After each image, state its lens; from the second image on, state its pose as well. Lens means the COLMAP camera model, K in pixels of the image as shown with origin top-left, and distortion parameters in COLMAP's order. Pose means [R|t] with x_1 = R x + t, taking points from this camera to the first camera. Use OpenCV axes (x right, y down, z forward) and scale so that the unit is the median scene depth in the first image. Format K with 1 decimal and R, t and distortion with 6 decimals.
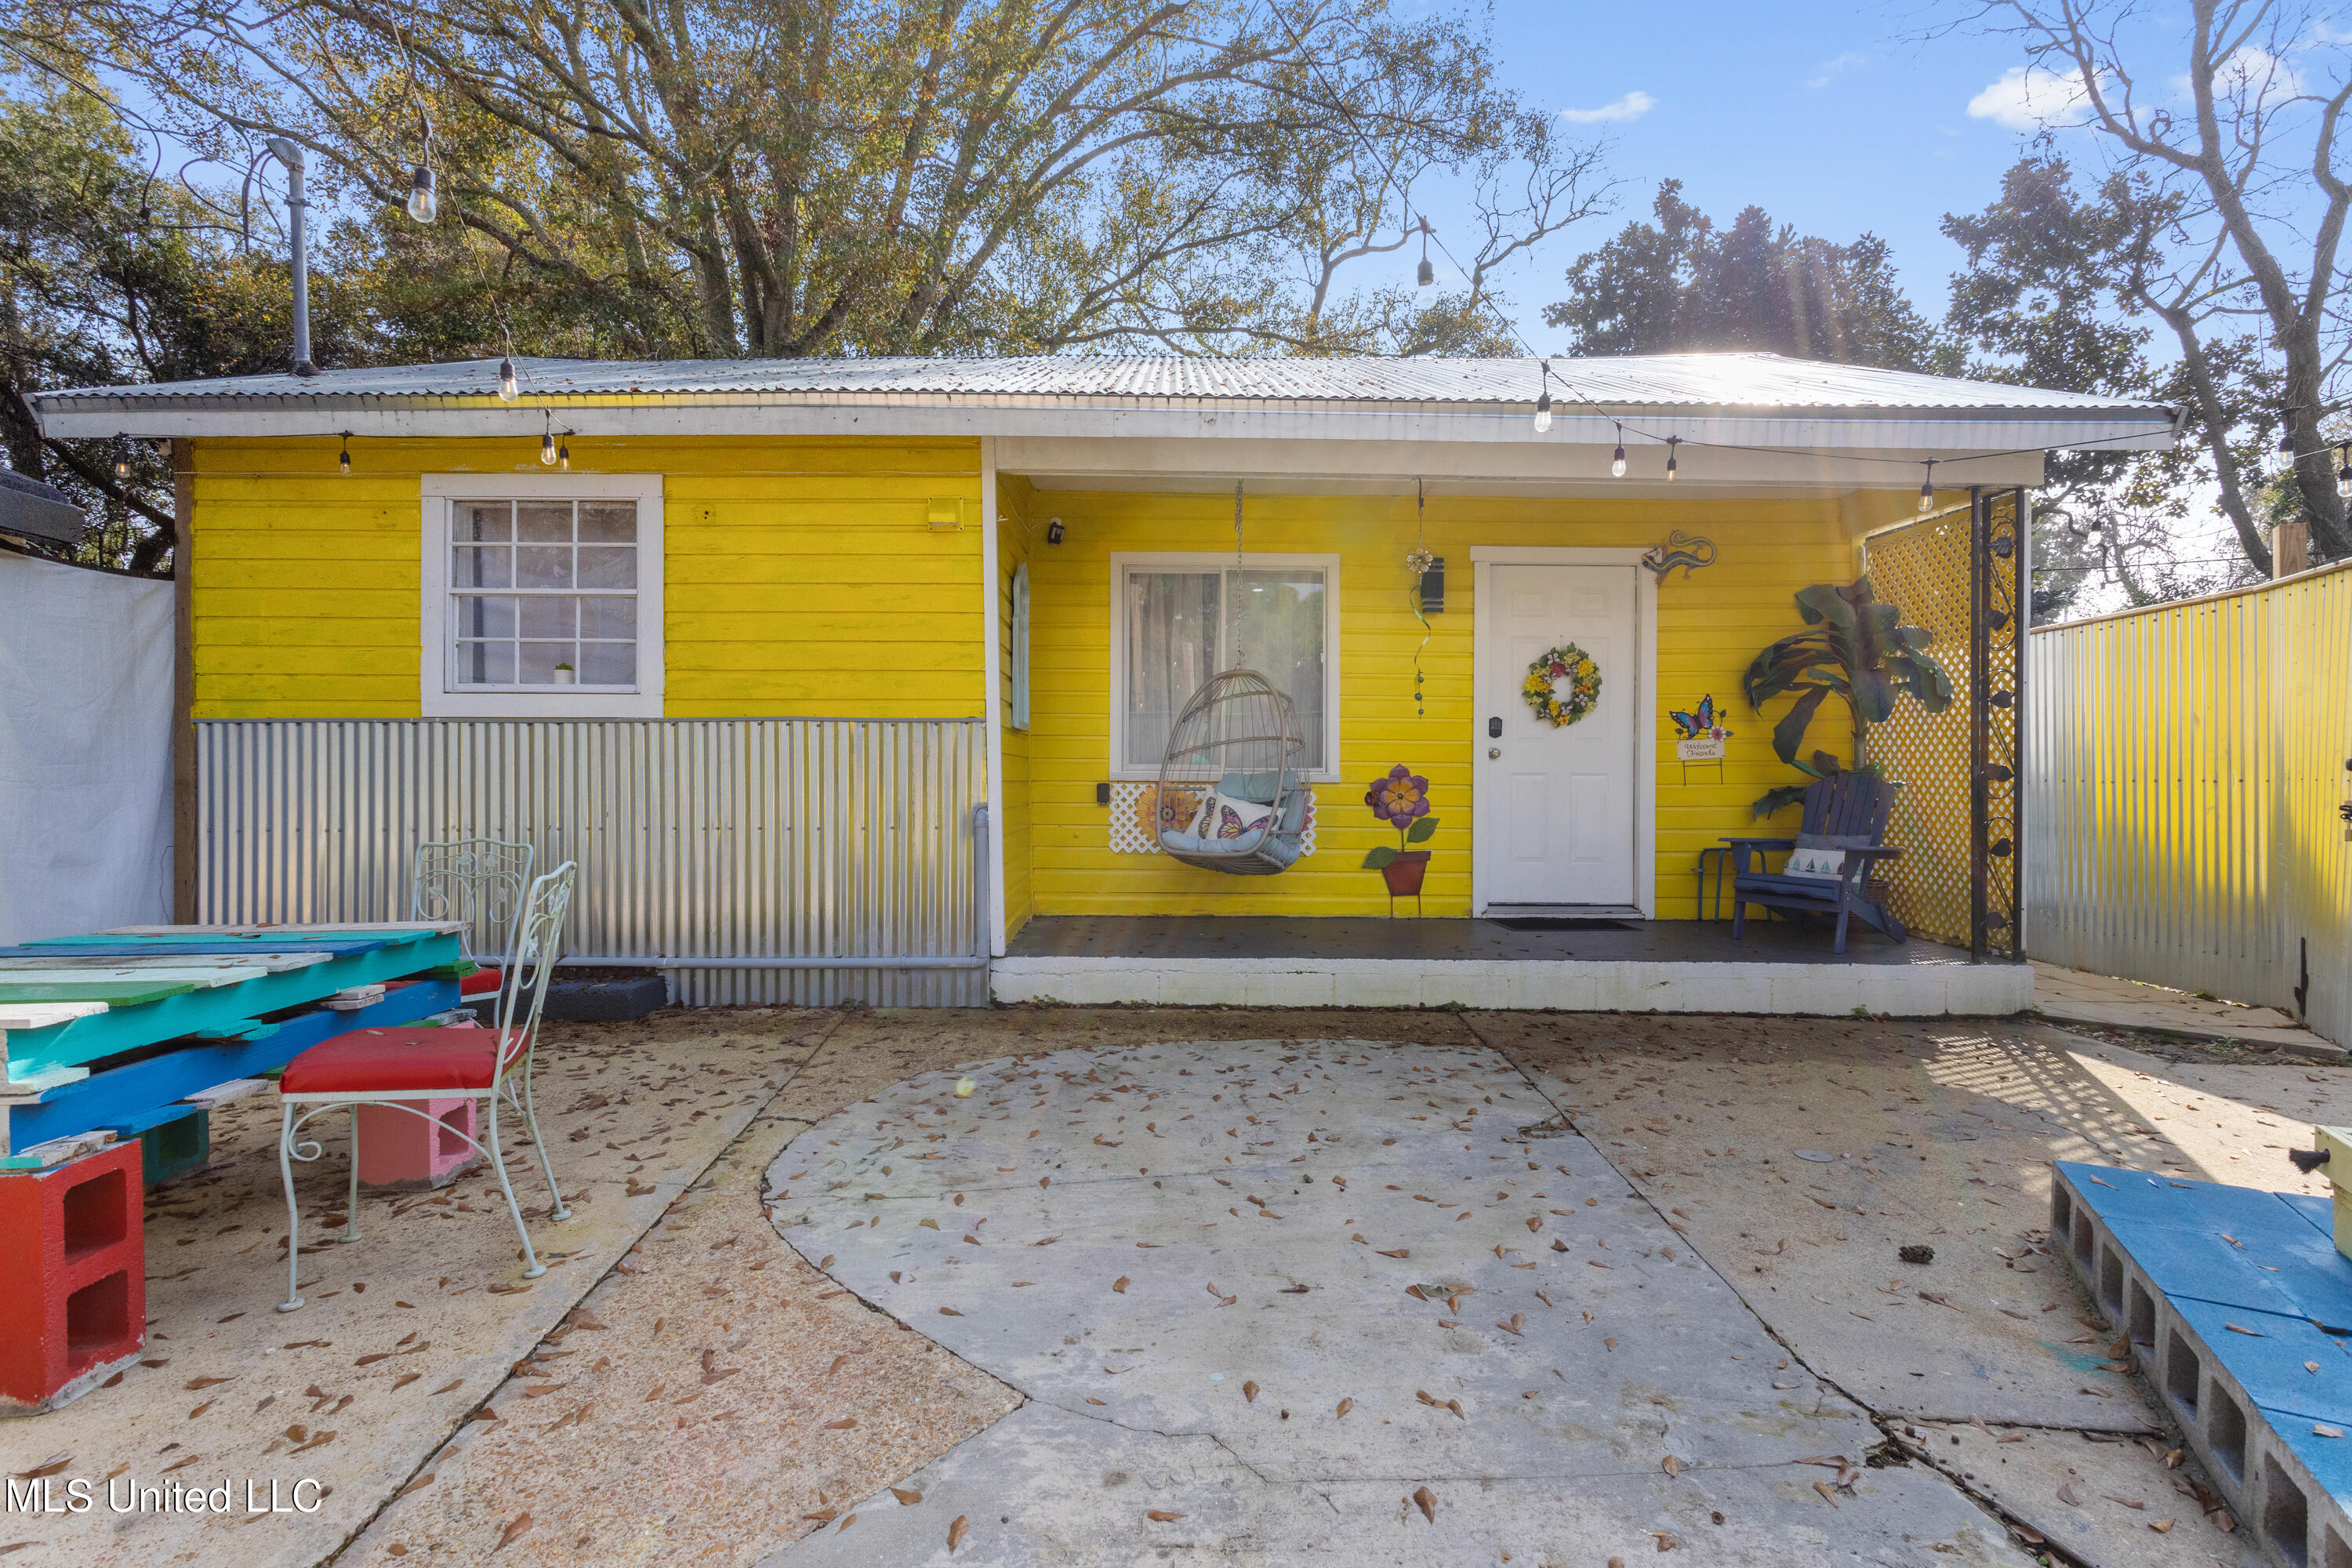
lens RADIAL K [[1135.4, 0, 1161.1], [0, 1135.4, 776.8], [0, 0, 1]] dist [-0.002196, 0.006006]
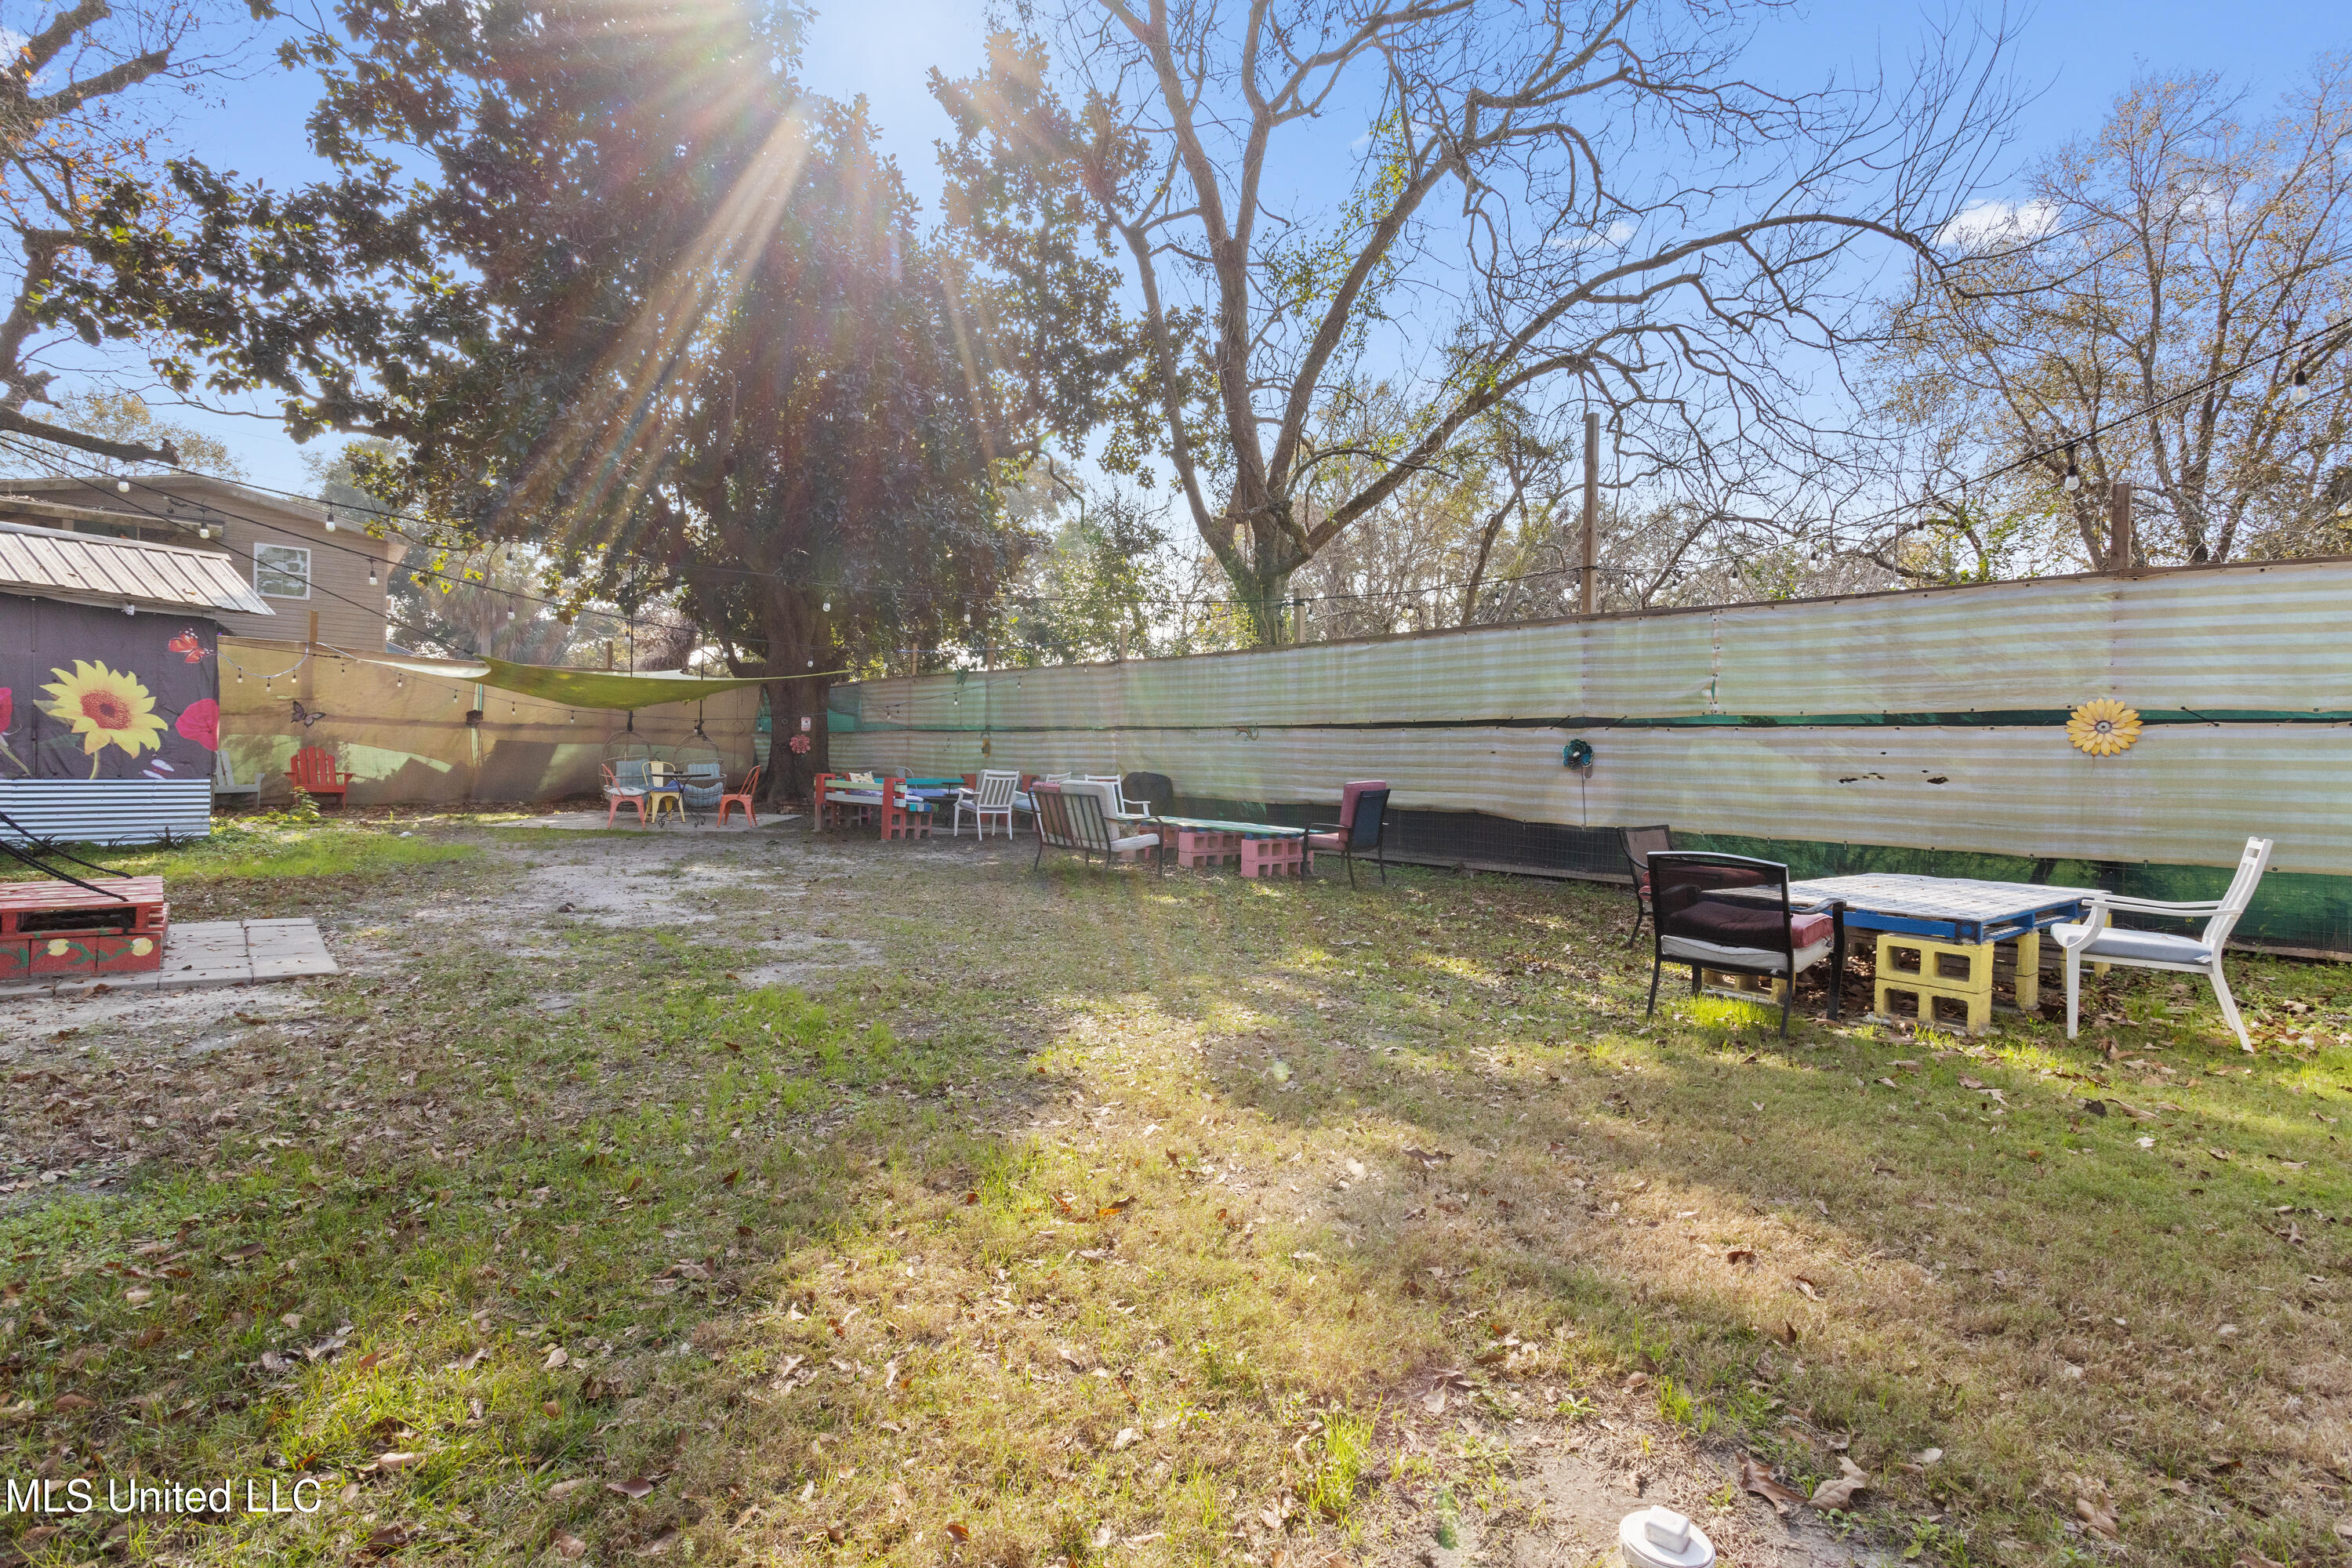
lens RADIAL K [[1135.4, 0, 1161.1], [0, 1135.4, 776.8], [0, 0, 1]] dist [-0.002196, 0.006006]
pose [[0.756573, -0.005226, 0.653888, 0.276964], [-0.006931, 0.999848, 0.016011, 0.003124], [-0.653873, -0.016646, 0.756422, 0.263568]]
